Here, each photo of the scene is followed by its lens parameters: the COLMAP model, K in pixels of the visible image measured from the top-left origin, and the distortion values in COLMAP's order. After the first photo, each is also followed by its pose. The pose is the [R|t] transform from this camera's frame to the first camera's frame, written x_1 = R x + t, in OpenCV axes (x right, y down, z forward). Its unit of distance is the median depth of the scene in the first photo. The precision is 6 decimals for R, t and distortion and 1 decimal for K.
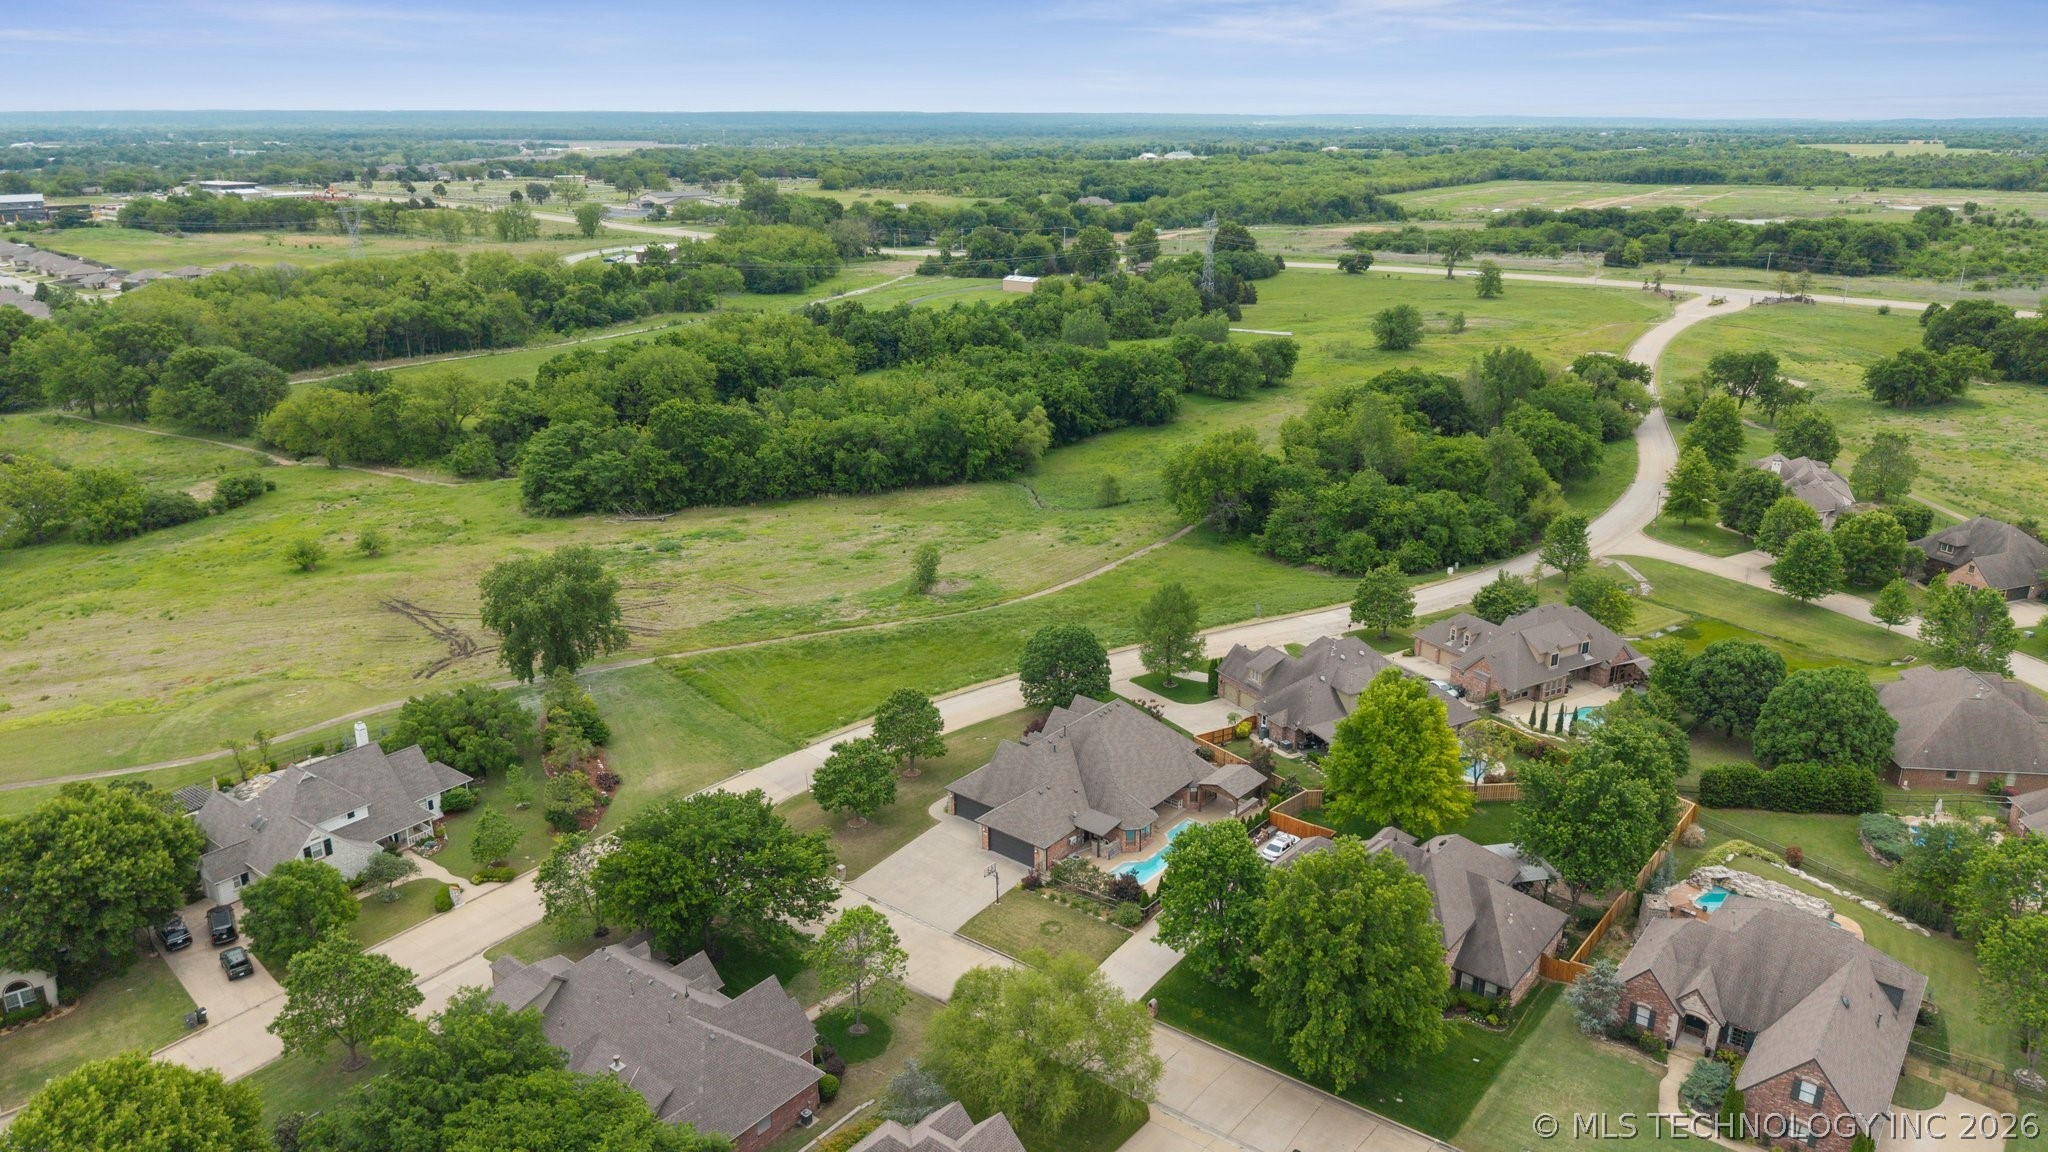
lens RADIAL K [[1372.0, 0, 1032.5], [0, 1372.0, 573.4], [0, 0, 1]] dist [0.021335, -0.028962]
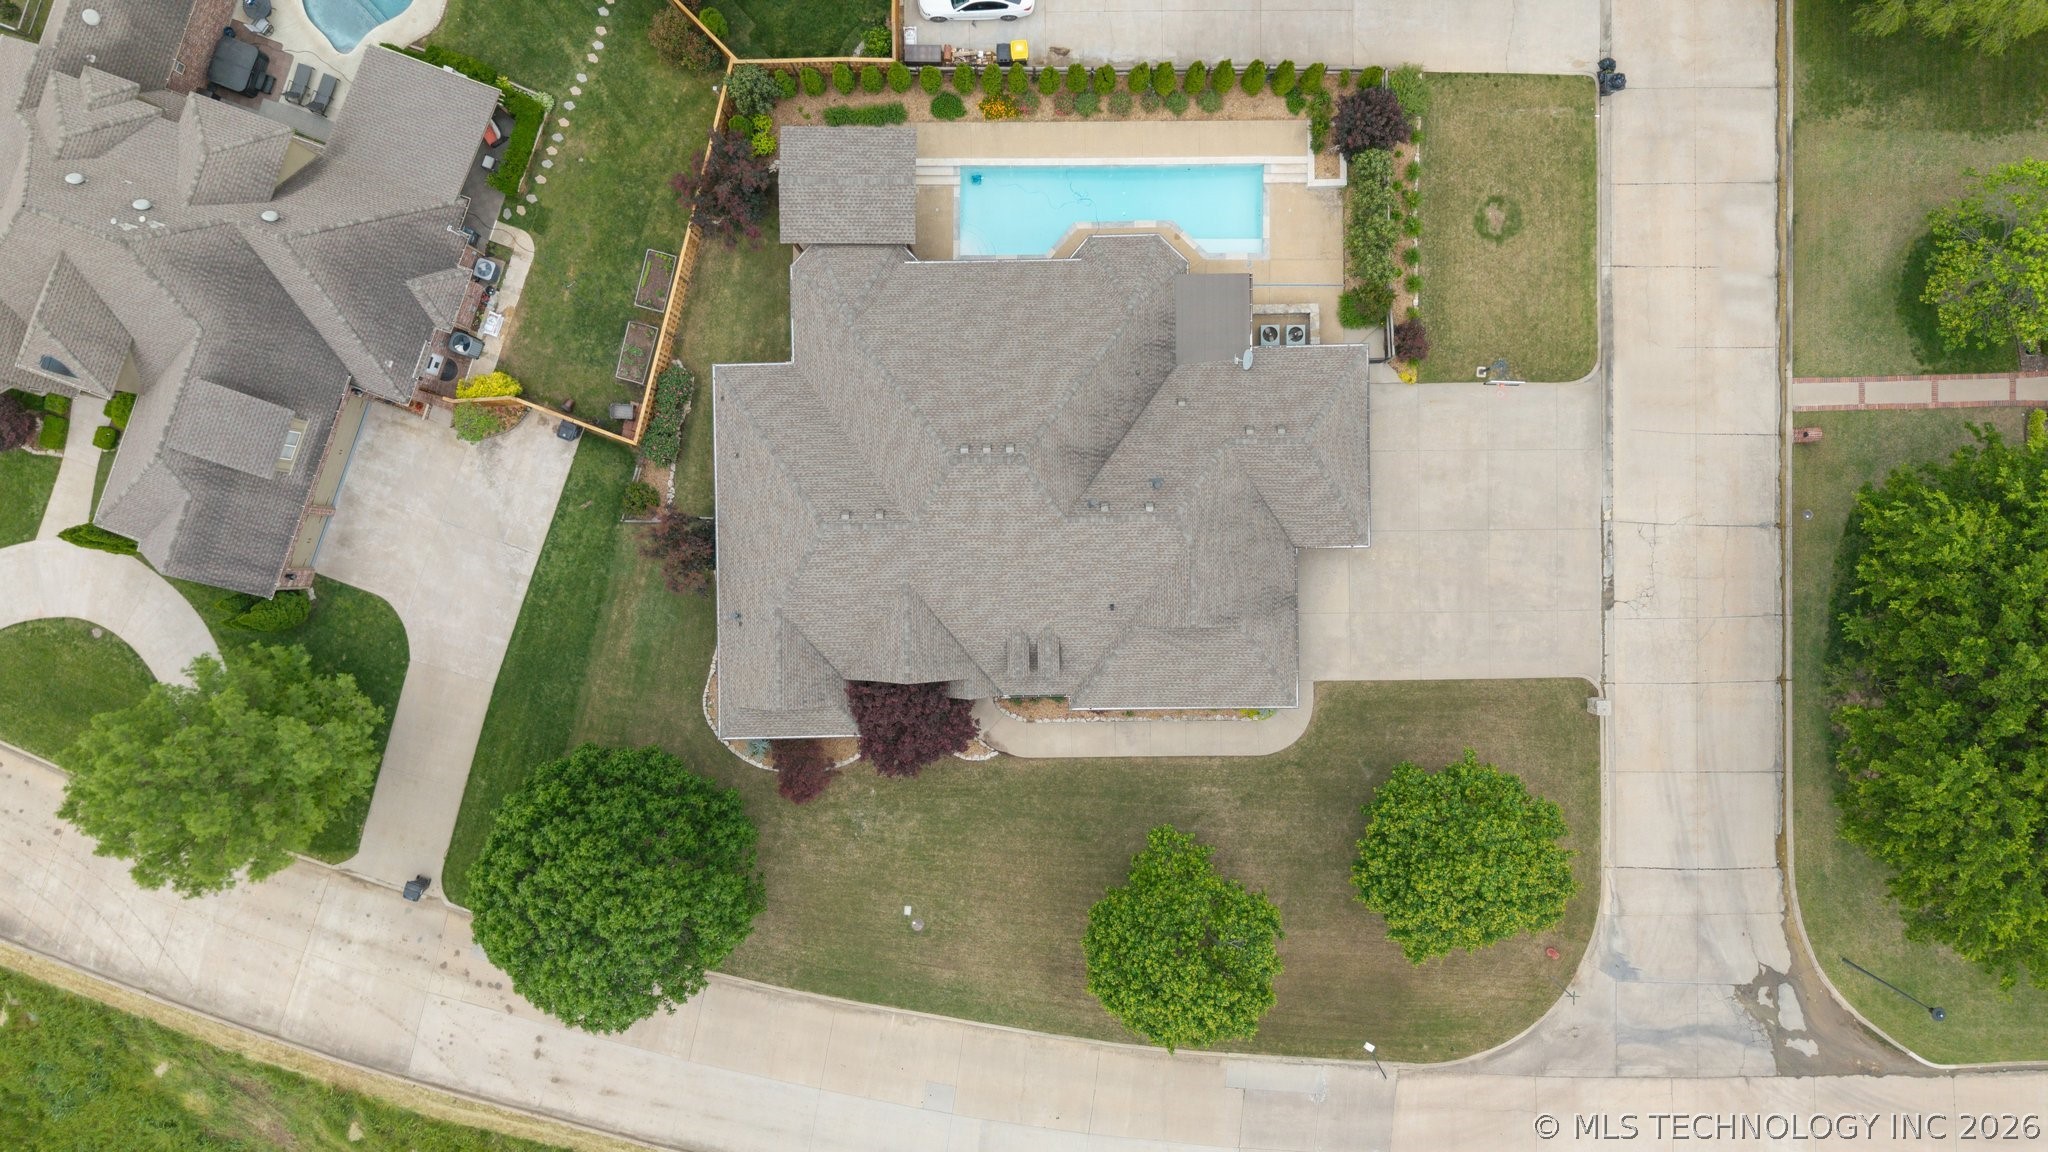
lens RADIAL K [[1372.0, 0, 1032.5], [0, 1372.0, 573.4], [0, 0, 1]] dist [0.021335, -0.028962]
pose [[-0.635376, -0.772179, 0.006026, 0.014443], [0.254607, -0.202120, 0.945686, -0.225244], [-0.729022, 0.602401, 0.325024, 0.793875]]
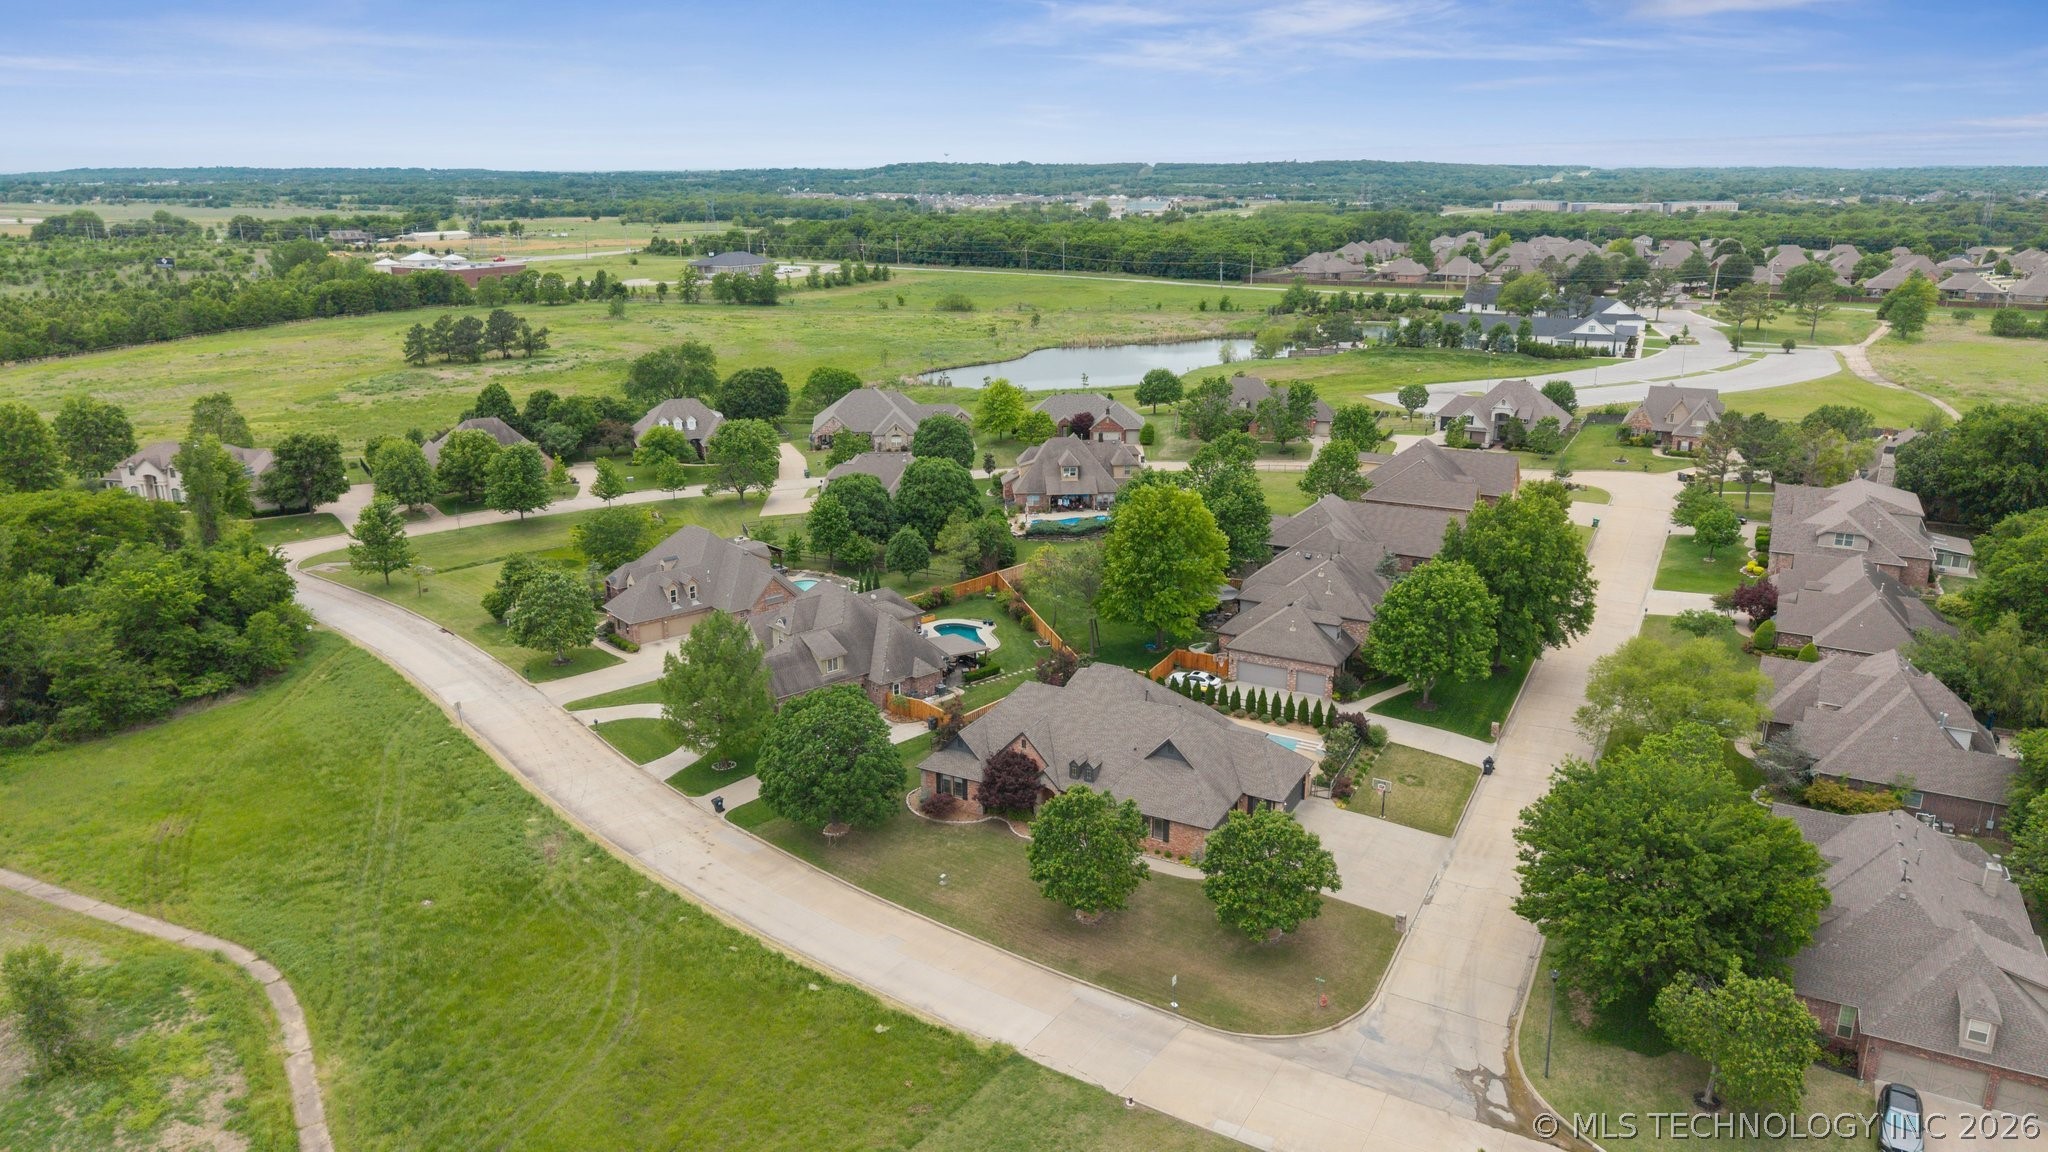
lens RADIAL K [[1372.0, 0, 1032.5], [0, 1372.0, 573.4], [0, 0, 1]] dist [0.021335, -0.028962]
pose [[-0.187355, -0.275511, 0.942864, -0.607929], [0.314069, 0.892675, 0.323254, -0.198815], [-0.930730, 0.356687, -0.080718, 0.970071]]
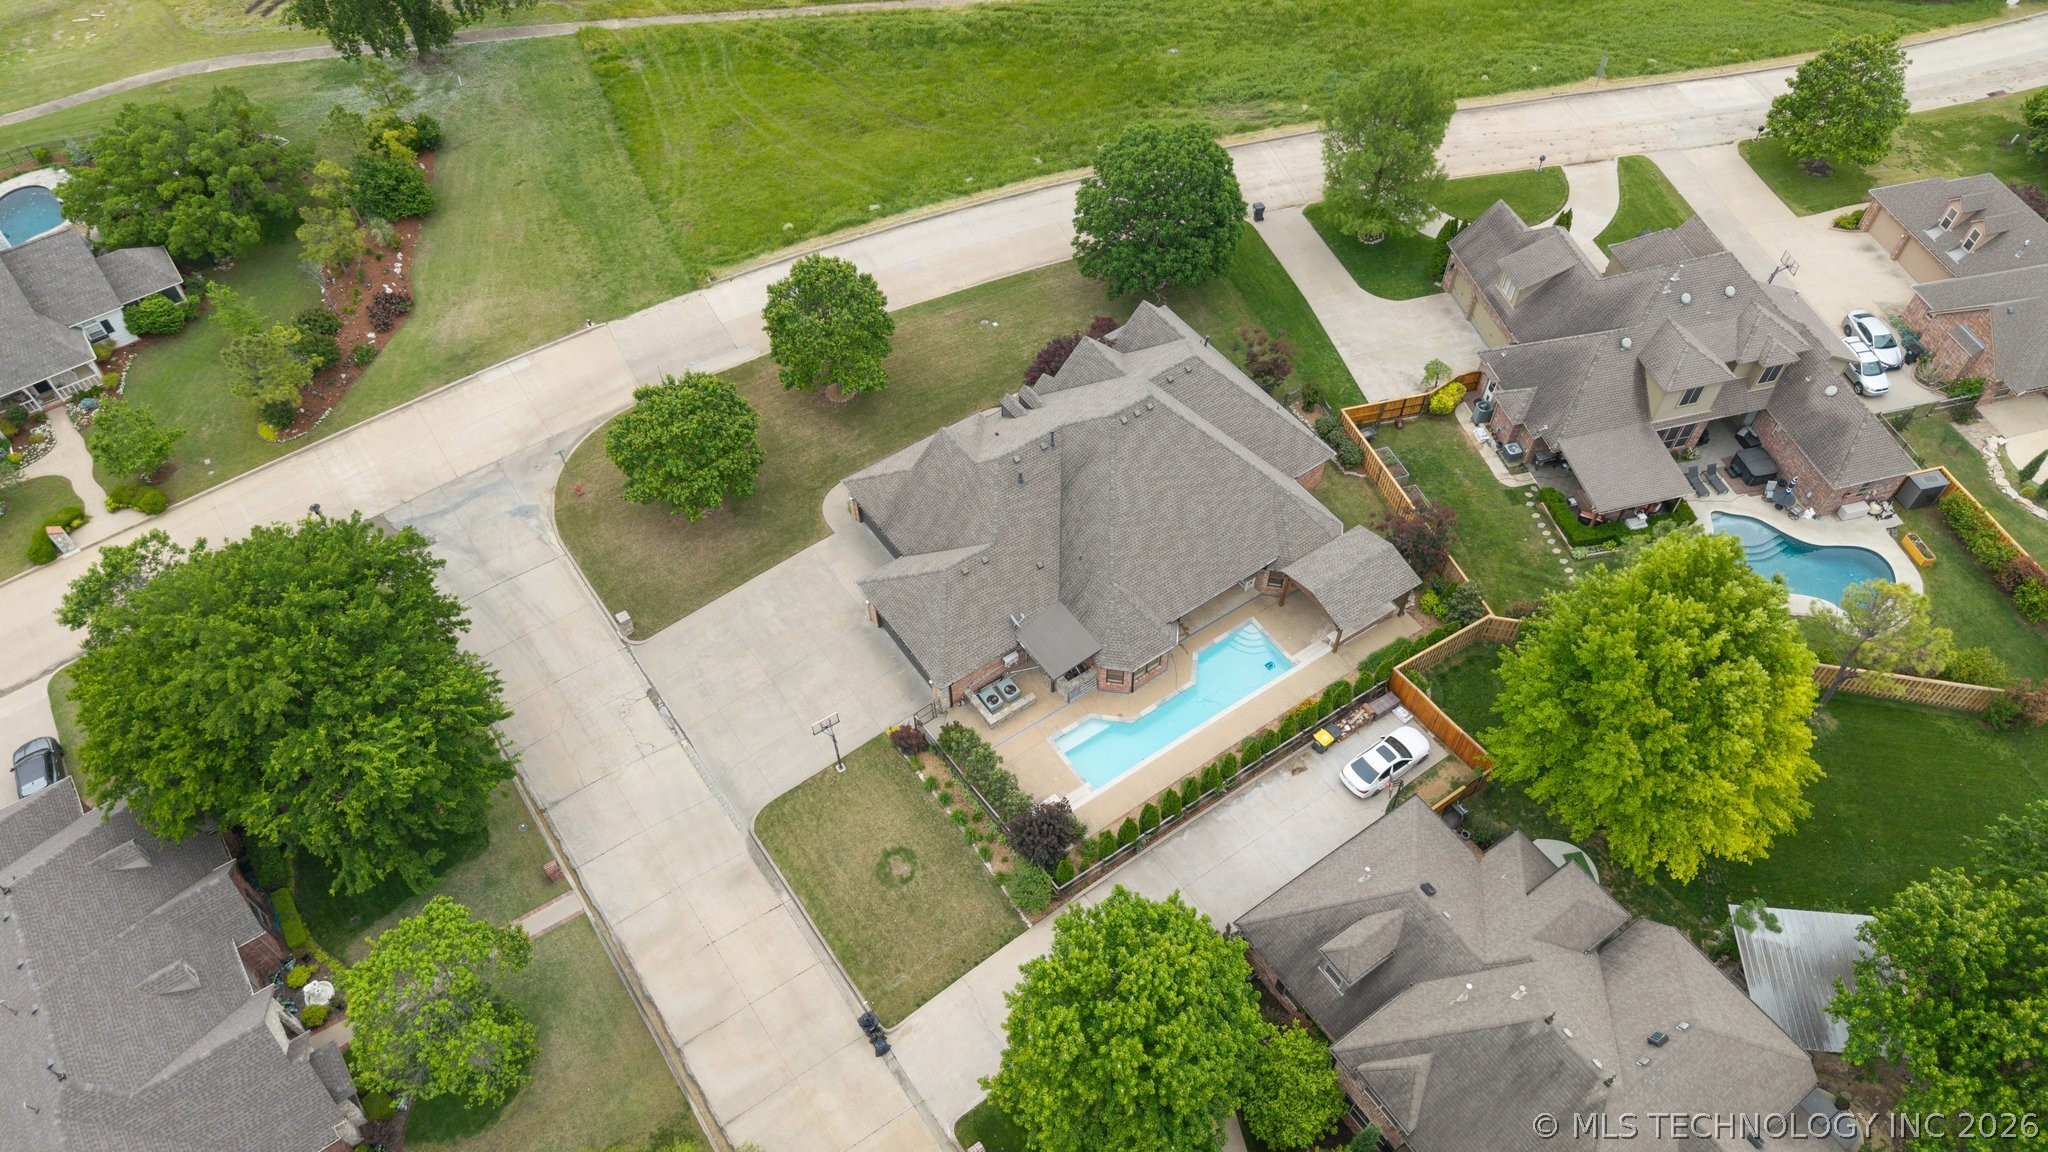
lens RADIAL K [[1392.5, 0, 1024.0], [0, 1392.5, 576.0], [0, 0, 1]] dist [0.040074, -0.070824]
pose [[0.960357, 0.217055, -0.174932, 0.105037], [-0.085504, 0.826607, 0.556246, -0.123226], [0.265337, -0.519238, 0.812397, 0.468017]]
